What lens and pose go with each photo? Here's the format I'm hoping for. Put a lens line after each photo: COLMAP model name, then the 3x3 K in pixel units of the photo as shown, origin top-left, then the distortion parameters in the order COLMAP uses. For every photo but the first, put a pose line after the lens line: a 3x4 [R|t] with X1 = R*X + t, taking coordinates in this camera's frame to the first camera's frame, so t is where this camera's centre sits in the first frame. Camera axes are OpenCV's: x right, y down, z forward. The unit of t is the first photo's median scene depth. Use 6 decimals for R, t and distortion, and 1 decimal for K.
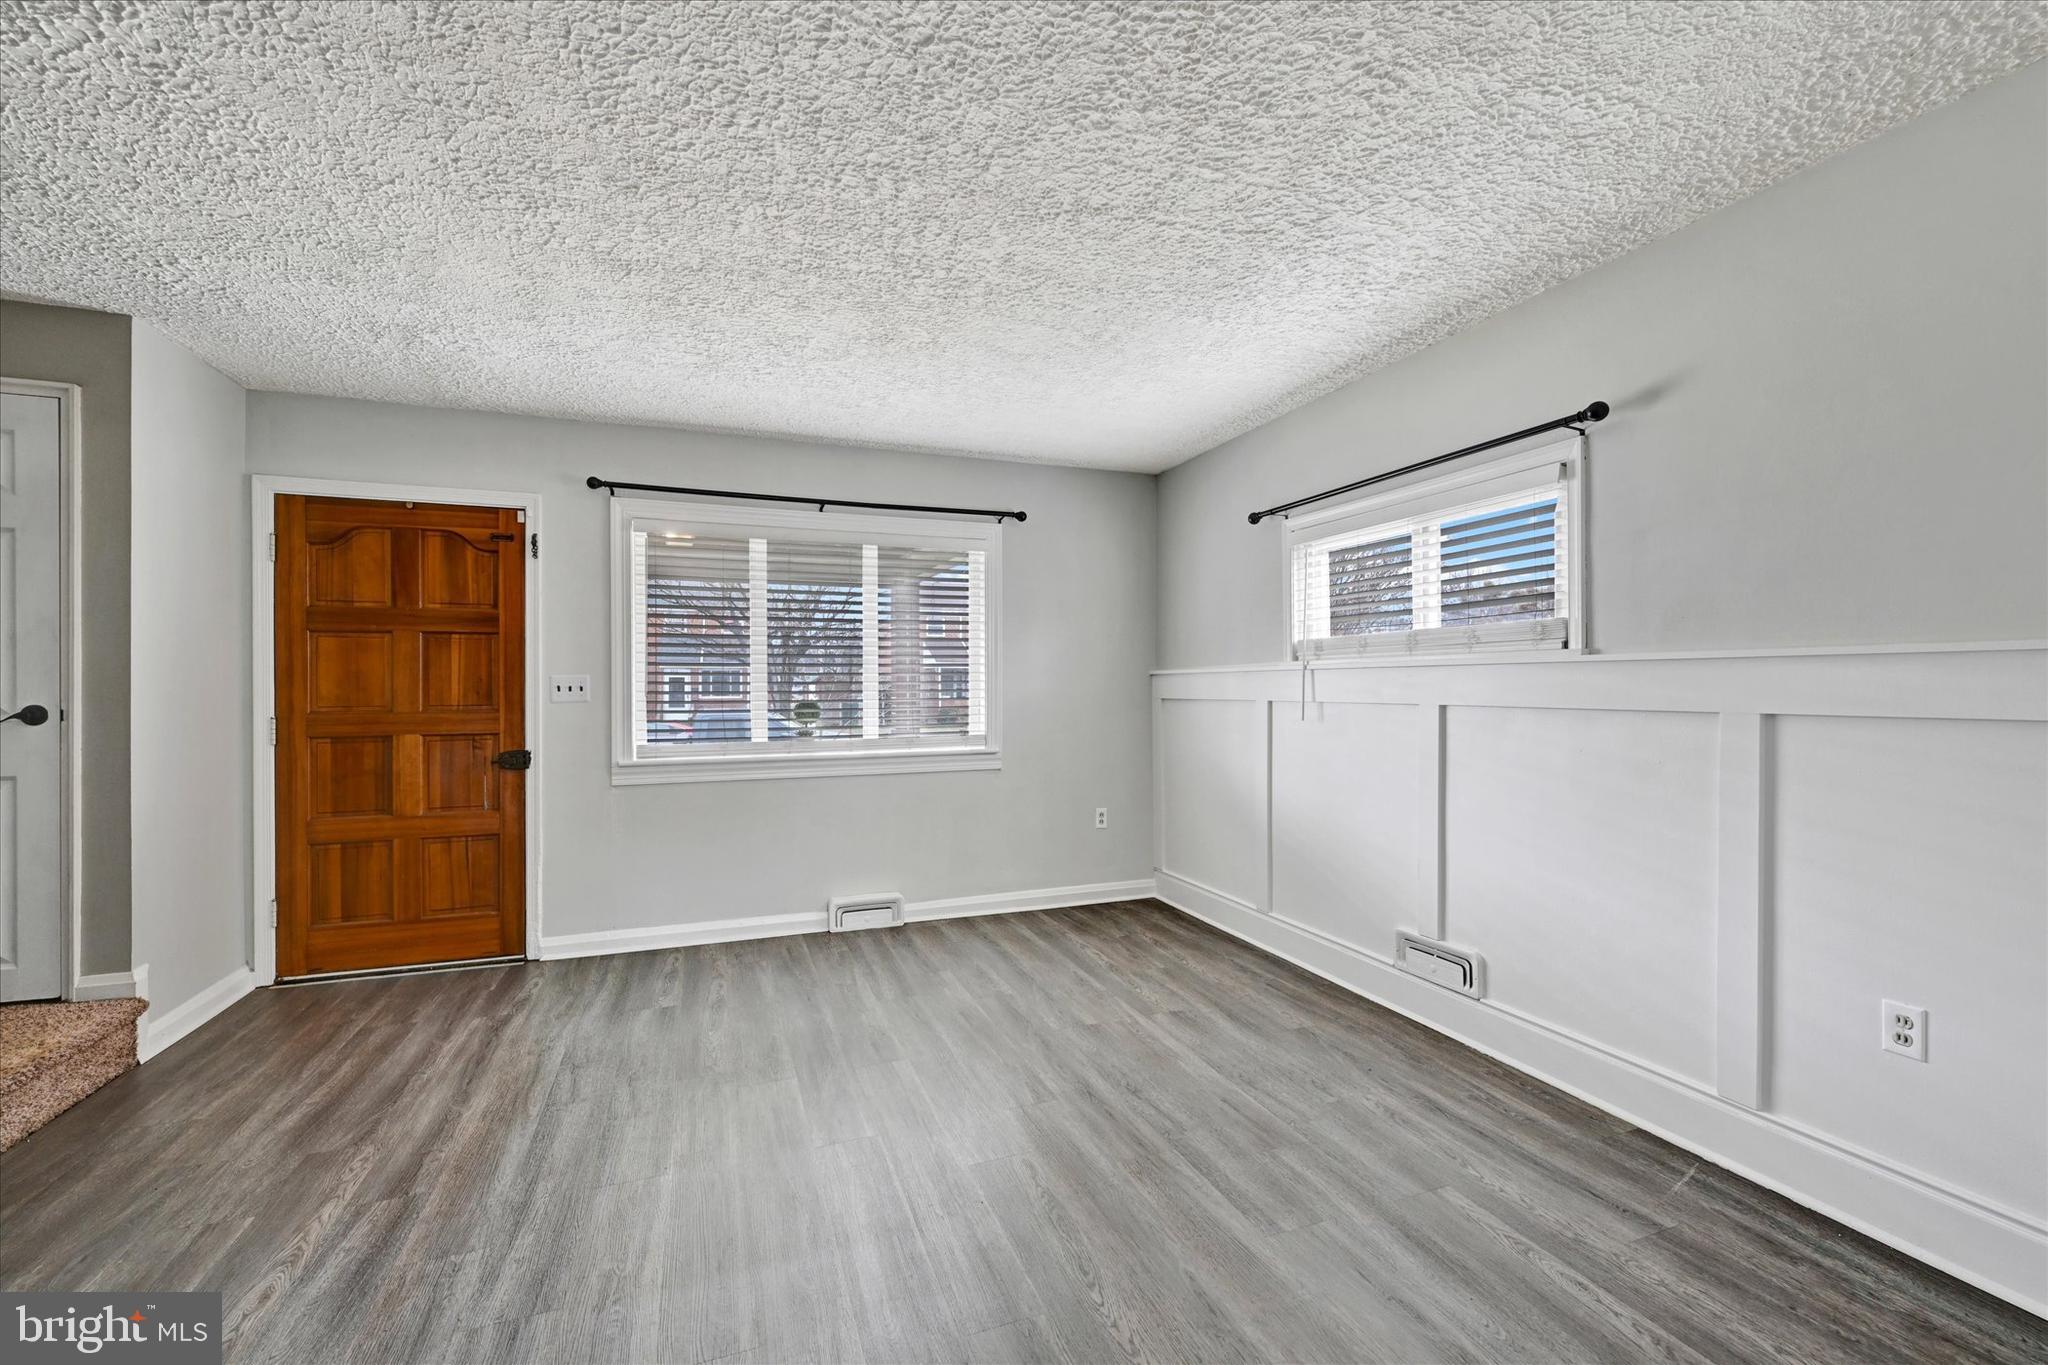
lens RADIAL K [[846.4, 0, 1024.0], [0, 846.4, 682.5], [0, 0, 1]] dist [-0.000710, 0.000198]
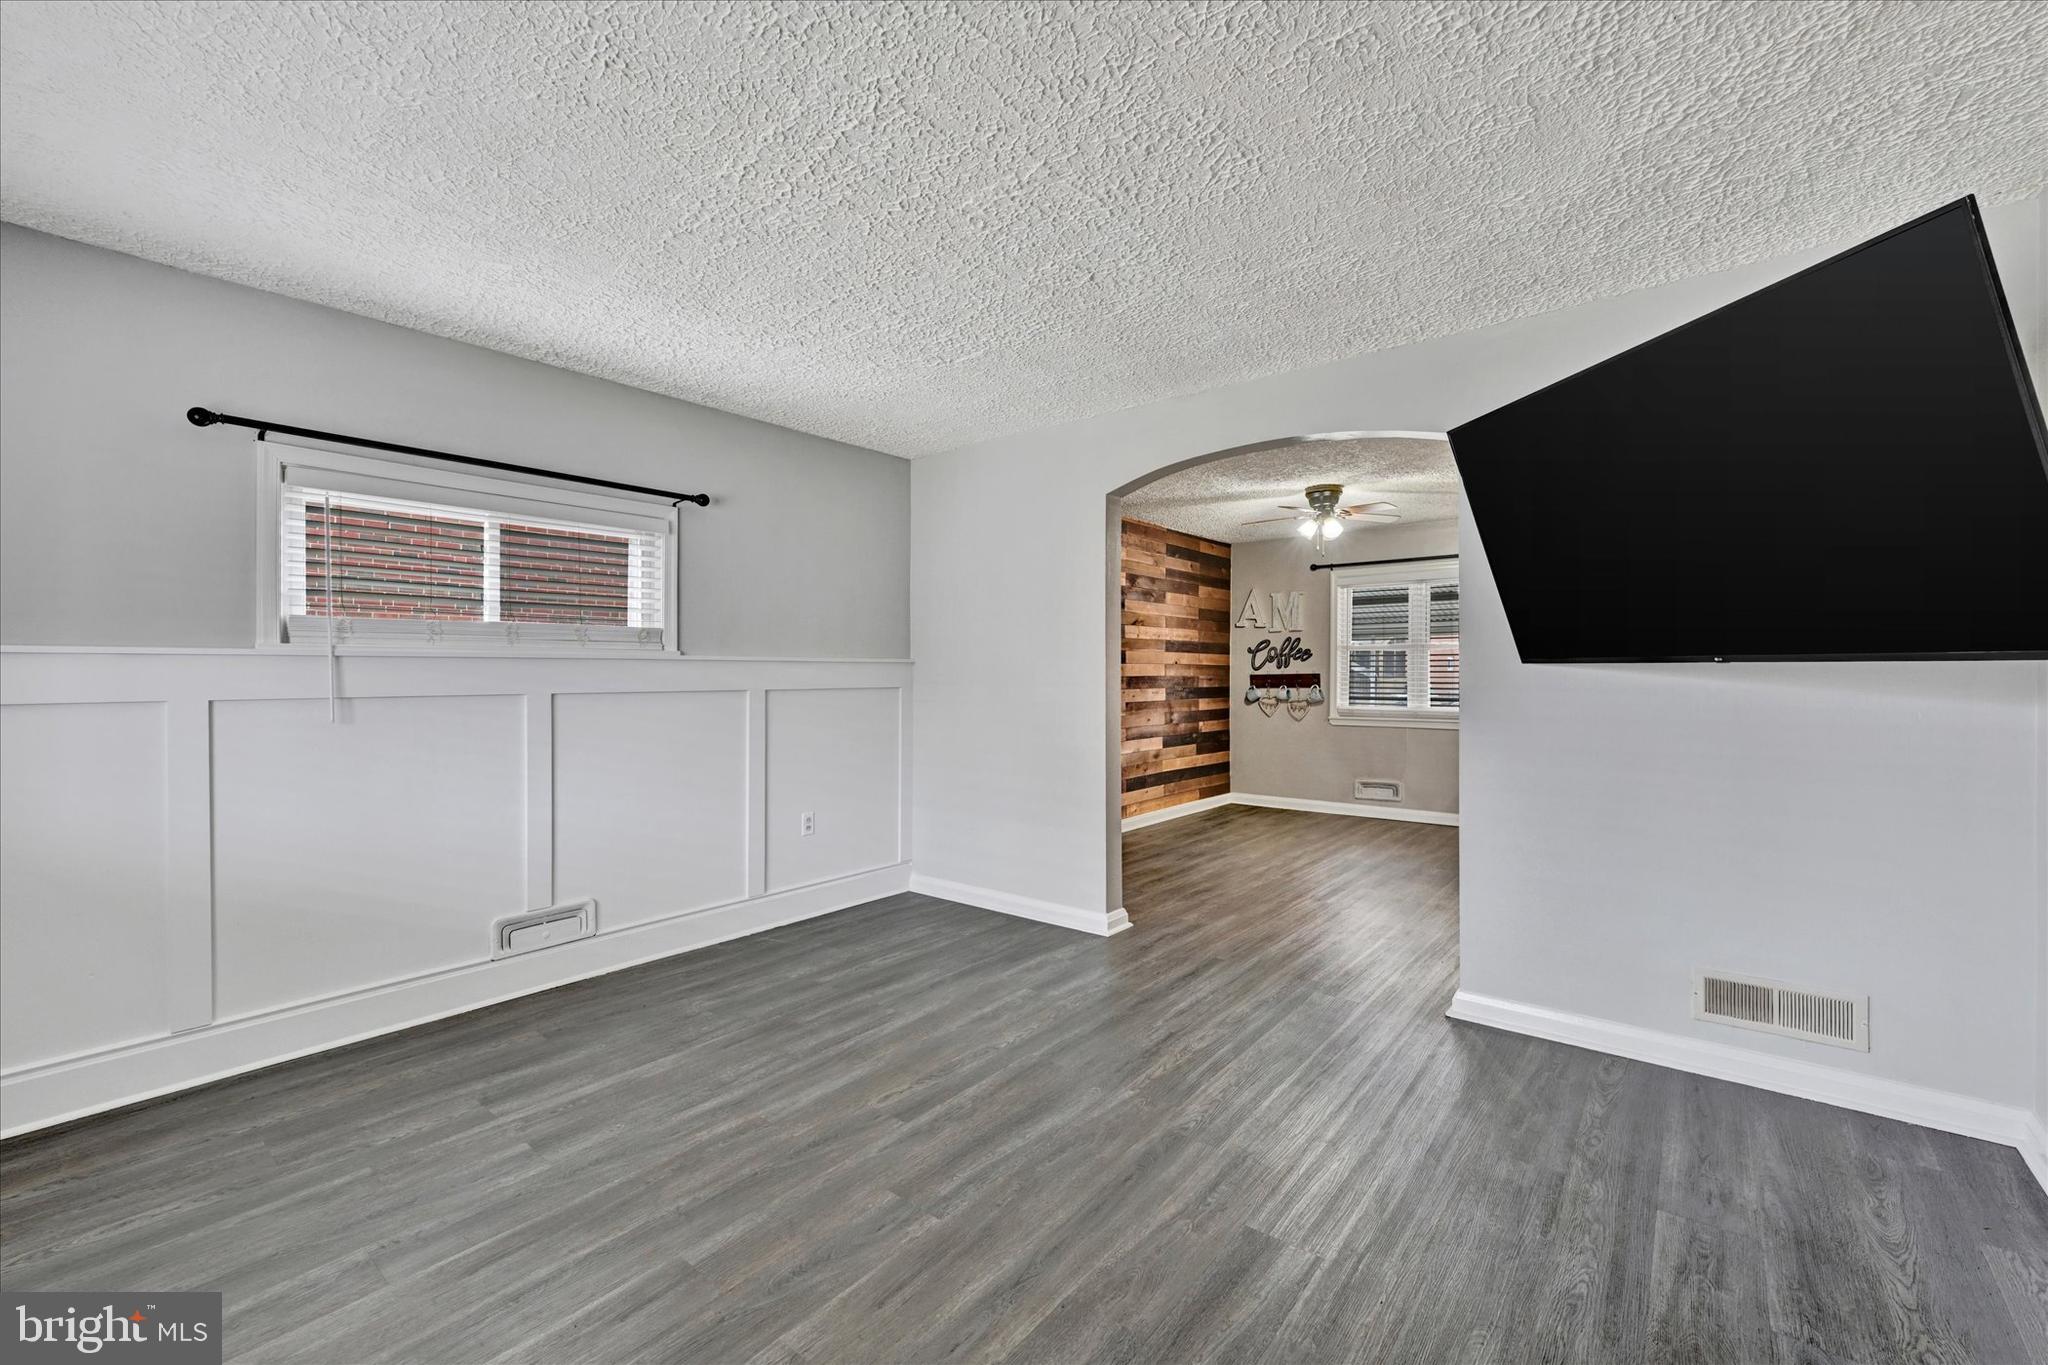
lens RADIAL K [[828.2, 0, 1015.3], [0, 828.2, 681.6], [0, 0, 1]] dist [-0.000464, 0.000077]
pose [[-0.494669, -0.005119, 0.869067, -0.891472], [0.000845, 0.999979, 0.006371, 0.004602], [-0.869081, 0.003886, -0.494654, 1.194965]]
